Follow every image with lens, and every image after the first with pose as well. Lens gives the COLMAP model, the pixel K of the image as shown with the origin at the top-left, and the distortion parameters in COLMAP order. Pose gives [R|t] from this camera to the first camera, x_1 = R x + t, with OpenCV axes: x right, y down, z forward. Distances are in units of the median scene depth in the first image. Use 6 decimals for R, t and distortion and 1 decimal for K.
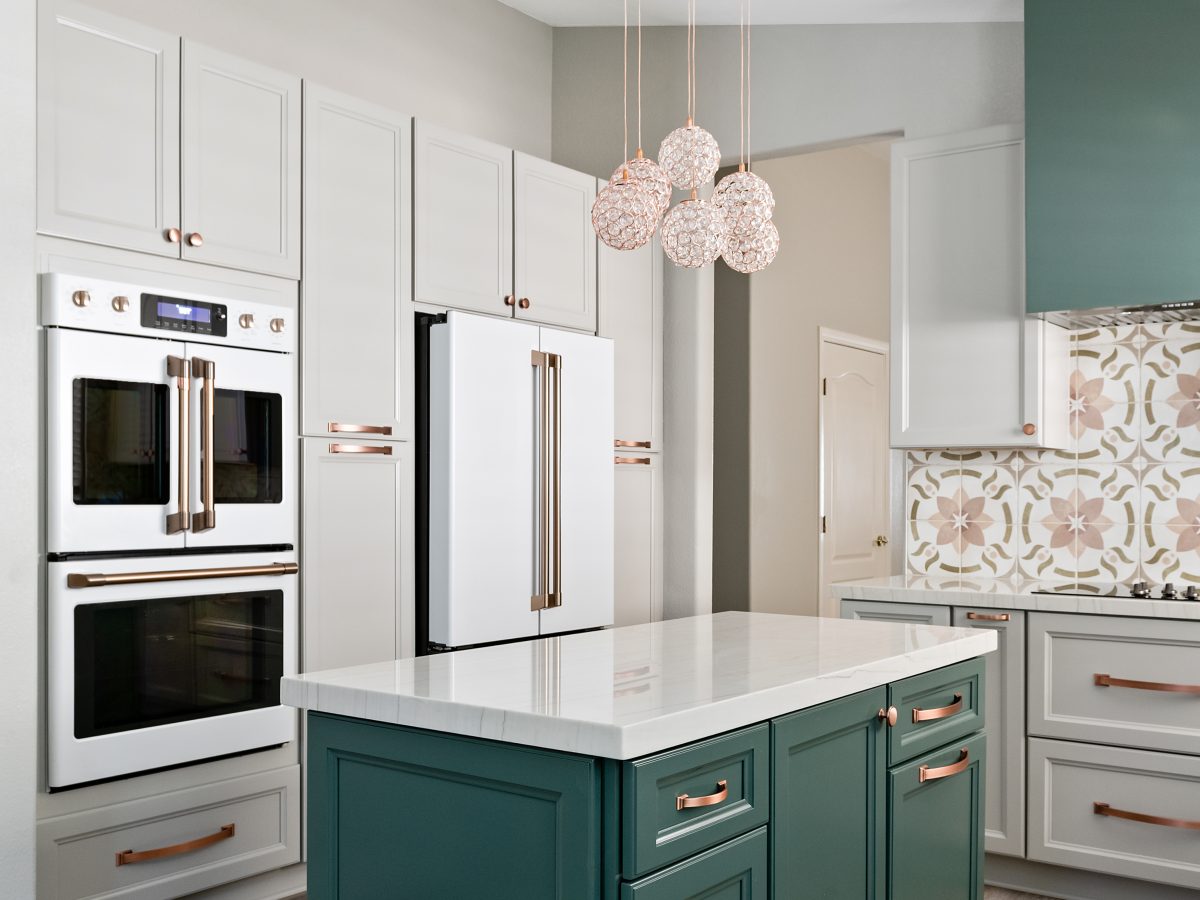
lens RADIAL K [[1246.9, 0, 590.0], [0, 1246.9, 485.1], [0, 0, 1]] dist [-0.017125, 0.000000]
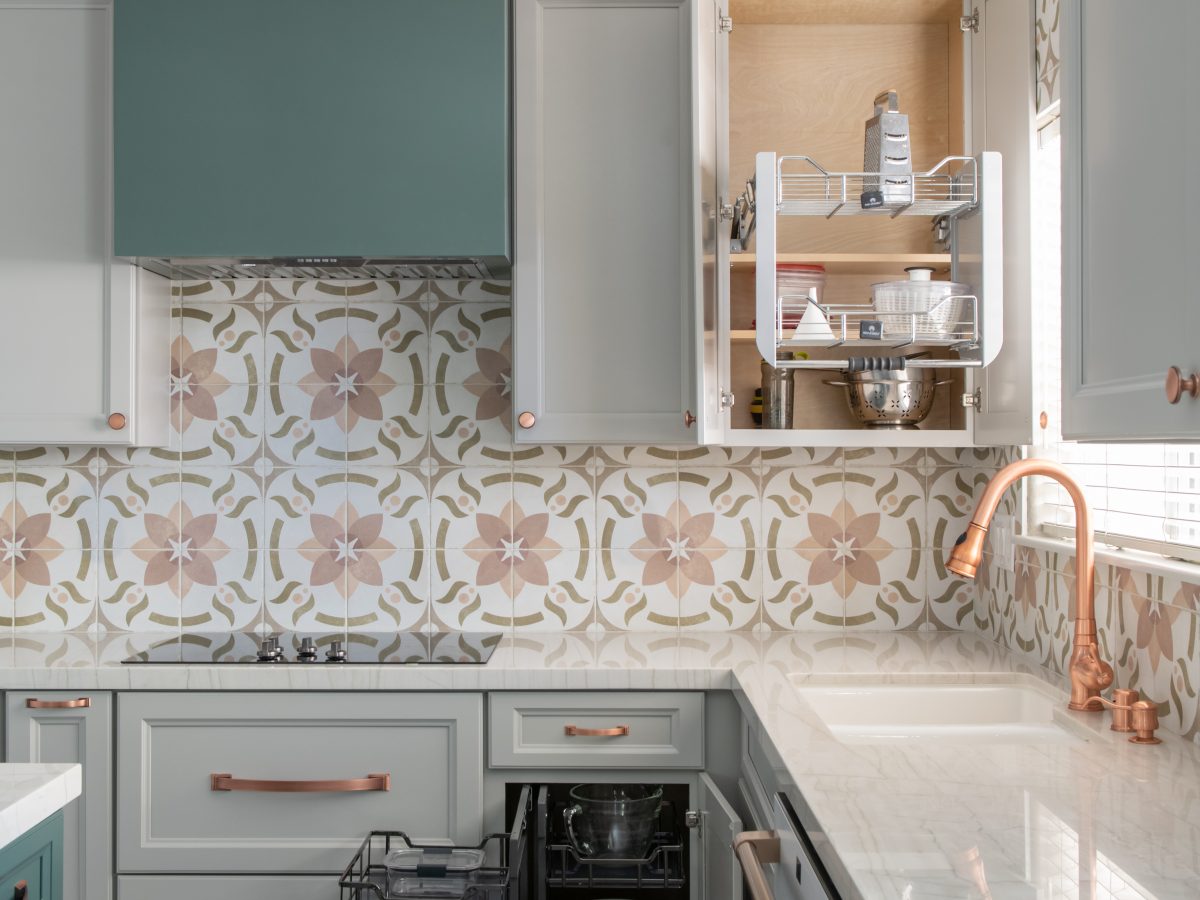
lens RADIAL K [[1617.9, 0, 597.7], [0, 1617.9, 437.6], [0, 0, 1]] dist [0.001182, 0.000000]
pose [[0.800539, 0.000330, 0.599280, 0.026198], [-0.000552, 1.000000, 0.000186, -0.035374], [-0.599280, -0.000479, 0.800539, 0.113991]]
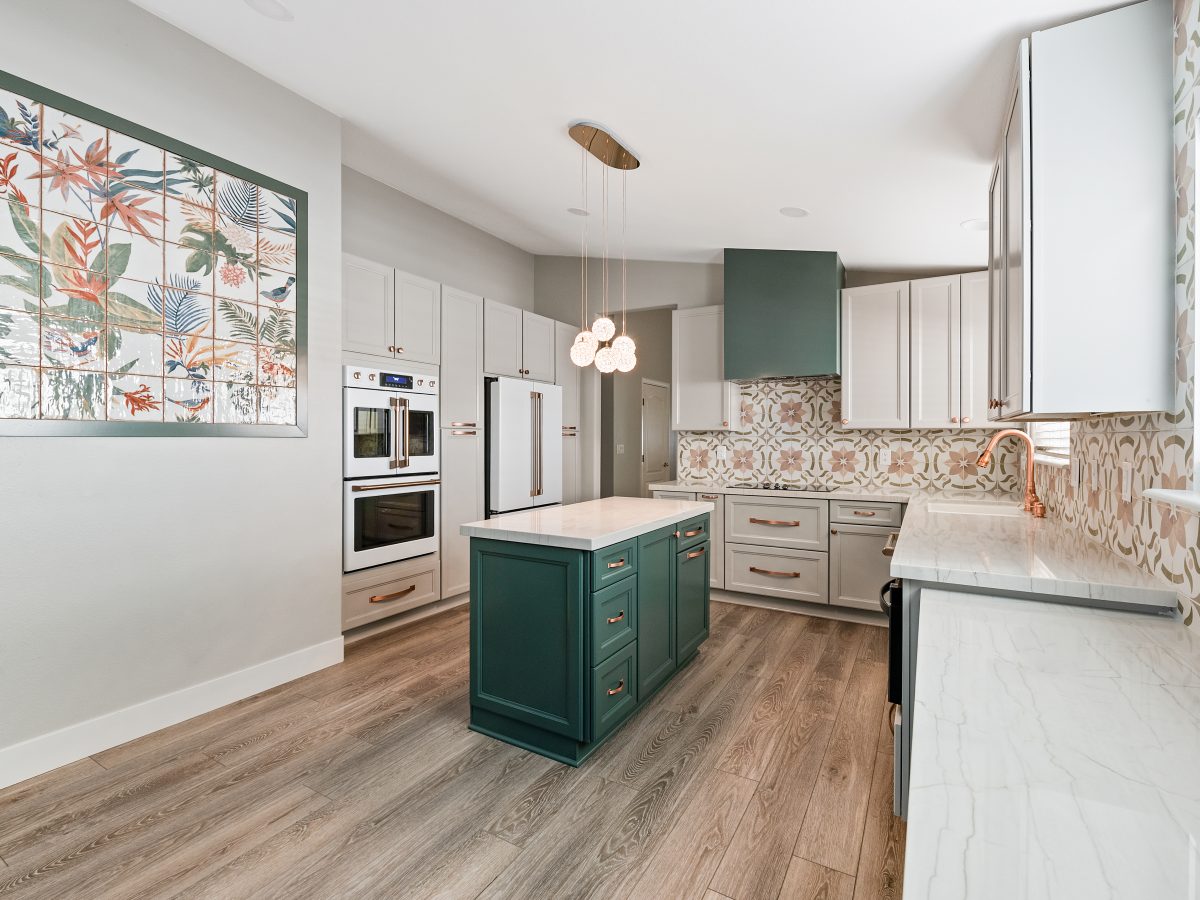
lens RADIAL K [[558.8, 0, 591.6], [0, 558.8, 439.4], [0, 0, 1]] dist [0.000146, -0.002882]
pose [[0.994484, -0.003977, 0.104812, -0.044804], [0.003411, 0.999979, 0.005580, -0.019778], [-0.104832, -0.005192, 0.994476, -0.124965]]
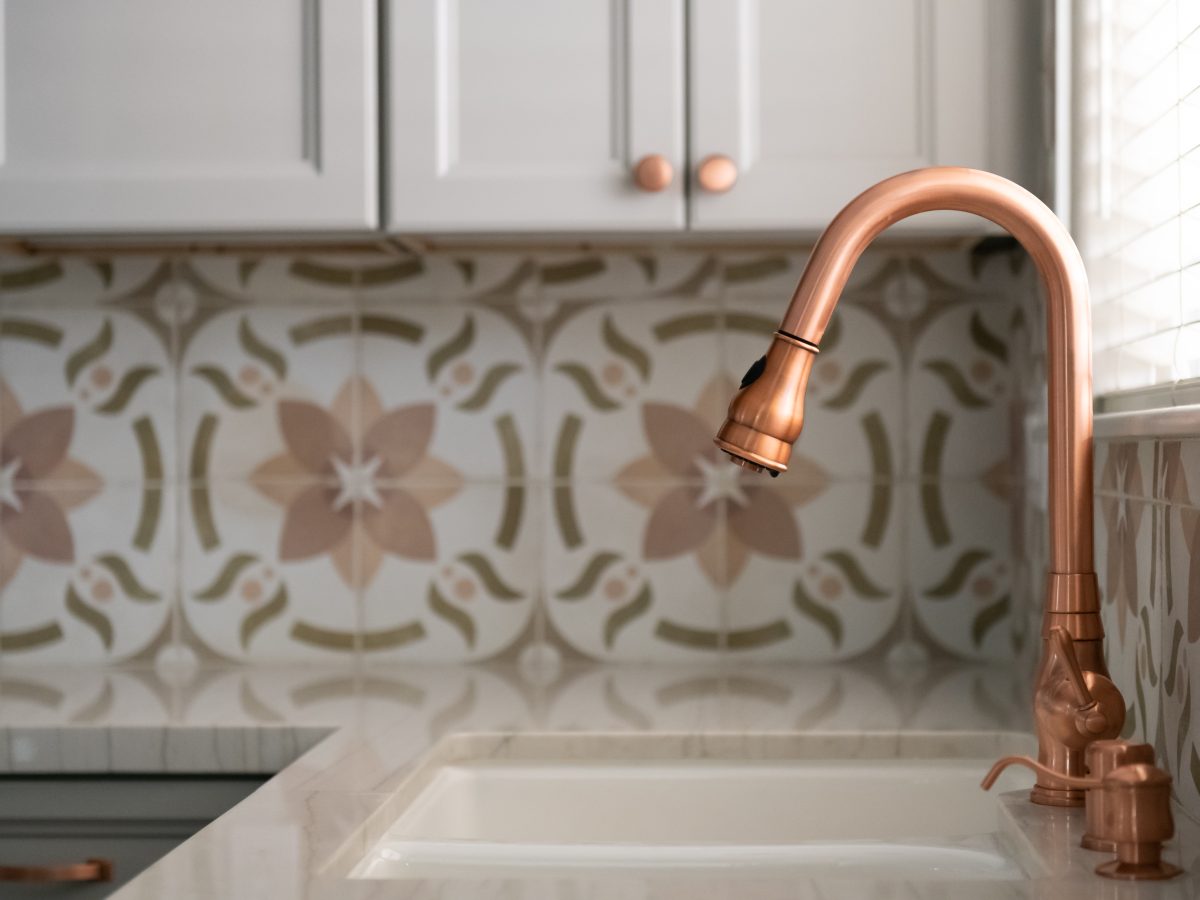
lens RADIAL K [[2754.7, 0, 596.4], [0, 2754.7, 446.2], [0, 0, 1]] dist [0.066764, 0.000000]
pose [[0.828567, -0.007793, 0.559835, 0.275818], [0.004538, 0.999964, 0.007203, 0.015884], [-0.559871, -0.003428, 0.828573, 0.200378]]
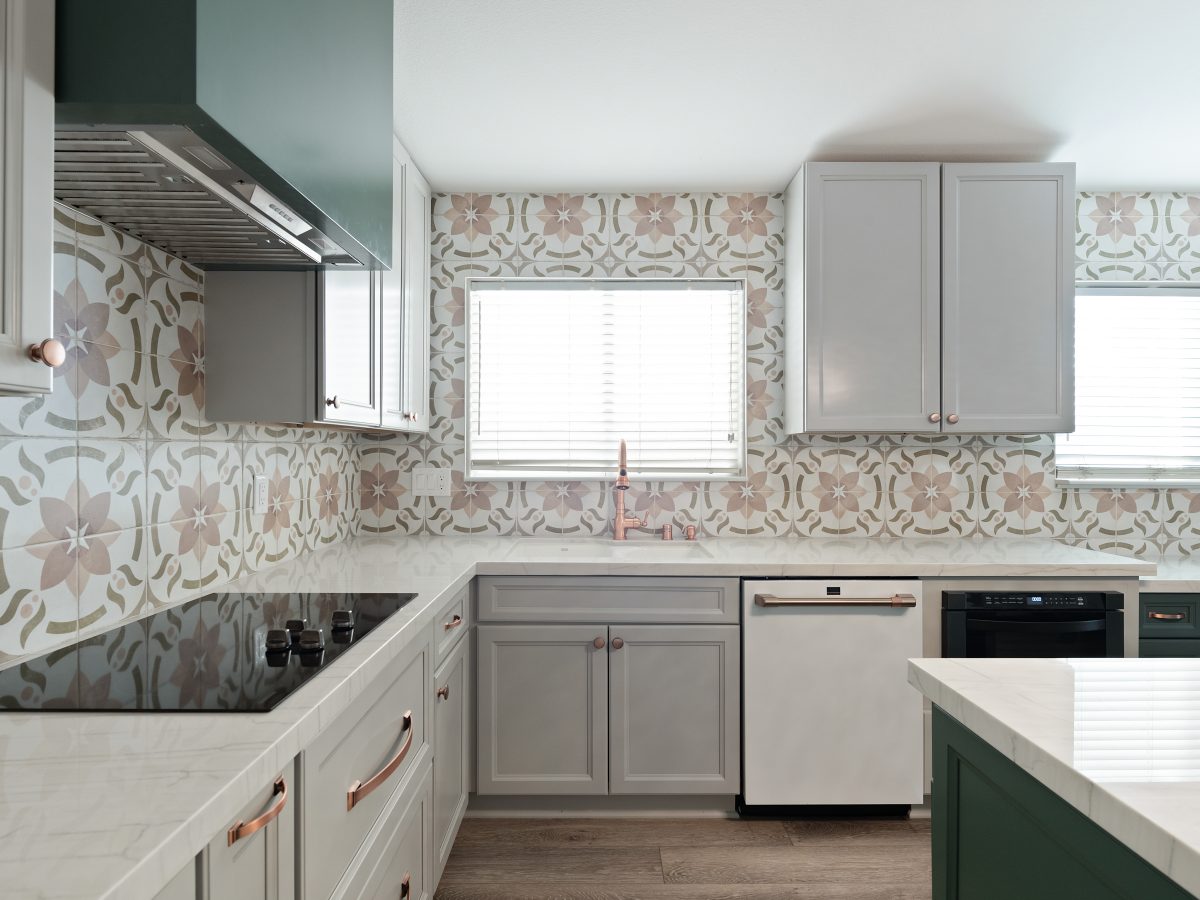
lens RADIAL K [[644.4, 0, 600.3], [0, 644.4, 453.6], [0, 0, 1]] dist [0.005253, -0.003938]
pose [[-0.603615, -0.009491, 0.797220, 0.073146], [-0.009318, 0.999945, 0.004849, -0.014098], [-0.797222, -0.004502, -0.603670, 0.958283]]
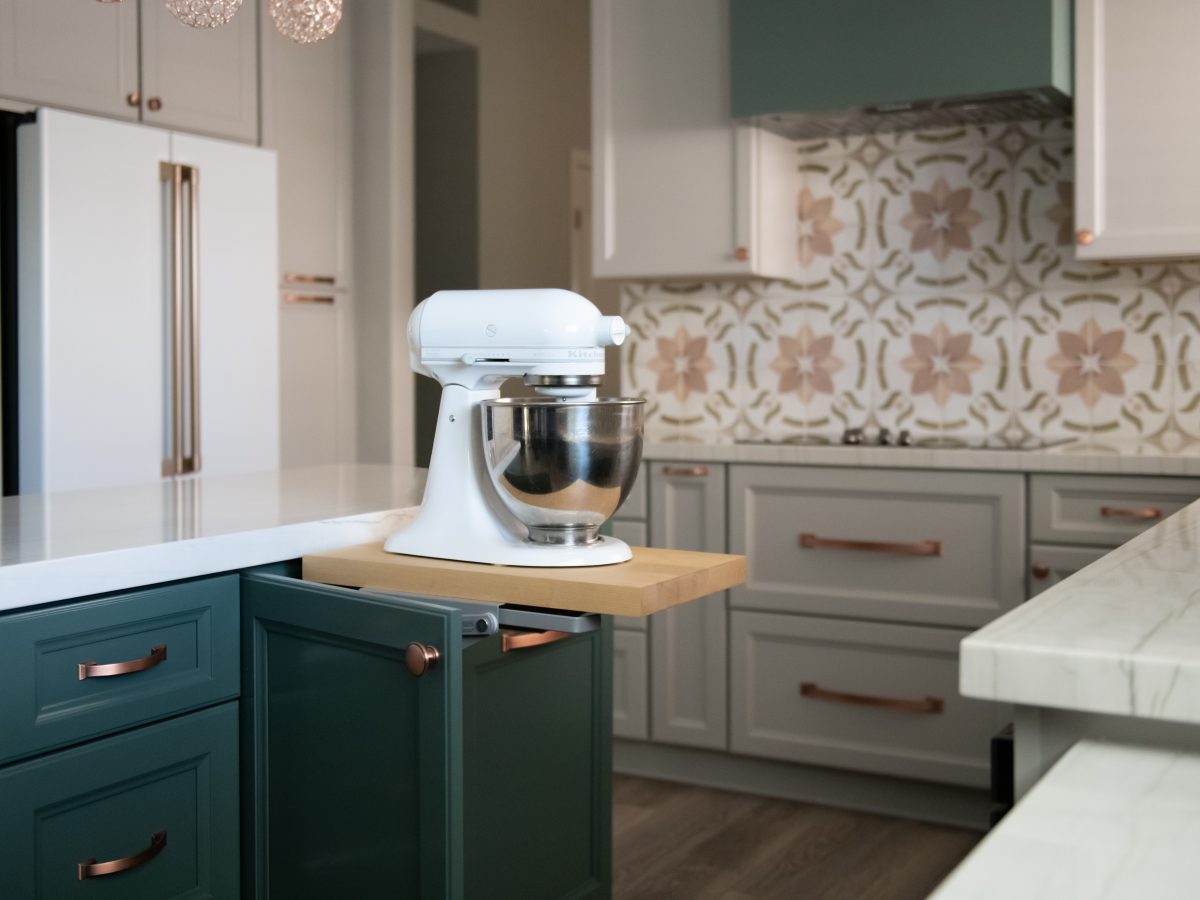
lens RADIAL K [[1470.1, 0, 595.9], [0, 1470.1, 377.8], [0, 0, 1]] dist [0.025072, 0.000000]
pose [[0.991565, -0.011340, 0.129111, 0.117544], [0.009098, 0.999798, 0.017938, 0.020650], [-0.129288, -0.016612, 0.991468, 0.002965]]
